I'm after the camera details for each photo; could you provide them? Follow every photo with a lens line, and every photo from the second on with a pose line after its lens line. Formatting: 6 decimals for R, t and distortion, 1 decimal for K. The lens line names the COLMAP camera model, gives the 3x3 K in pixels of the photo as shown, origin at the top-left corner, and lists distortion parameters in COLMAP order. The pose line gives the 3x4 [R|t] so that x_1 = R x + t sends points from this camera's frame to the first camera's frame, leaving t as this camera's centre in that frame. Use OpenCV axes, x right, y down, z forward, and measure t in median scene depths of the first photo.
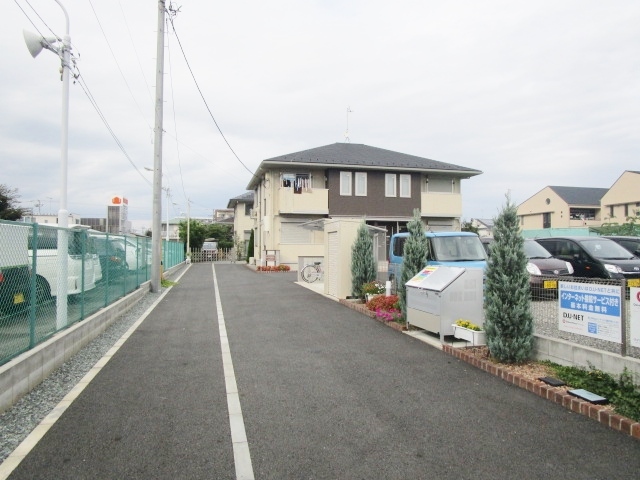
lens RADIAL K [[447.0, 0, 320.0], [0, 447.0, 240.0], [0, 0, 1]] dist [-0.035951, 0.007297]
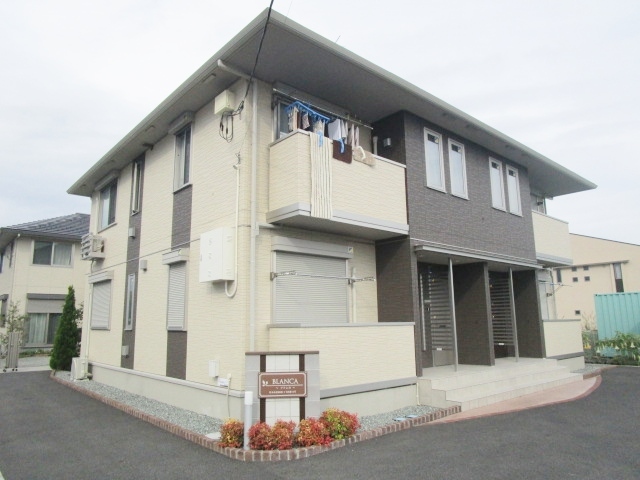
lens RADIAL K [[447.0, 0, 320.0], [0, 447.0, 240.0], [0, 0, 1]] dist [-0.035951, 0.007297]
pose [[0.889958, 0.057644, 0.452384, -0.195054], [0.014368, 0.987942, -0.154154, -0.001154], [-0.455815, 0.143690, 0.878399, 0.722330]]
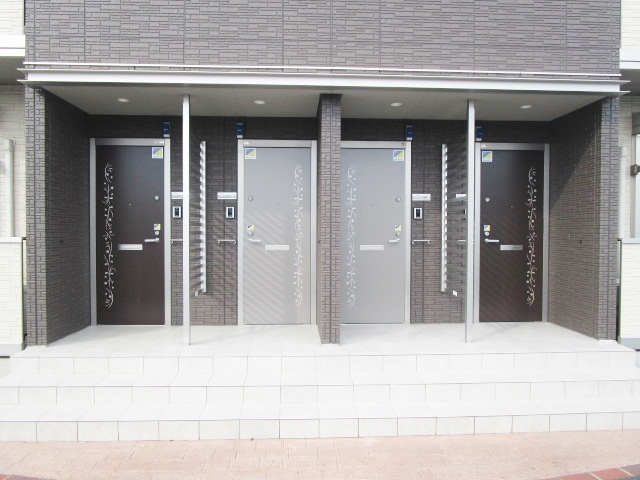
lens RADIAL K [[447.0, 0, 320.0], [0, 447.0, 240.0], [0, 0, 1]] dist [-0.035951, 0.007297]
pose [[0.974907, 0.010083, -0.222386, 0.160115], [0.004996, 0.997731, 0.067139, -0.000349], [0.222559, -0.066565, 0.972644, 0.854997]]
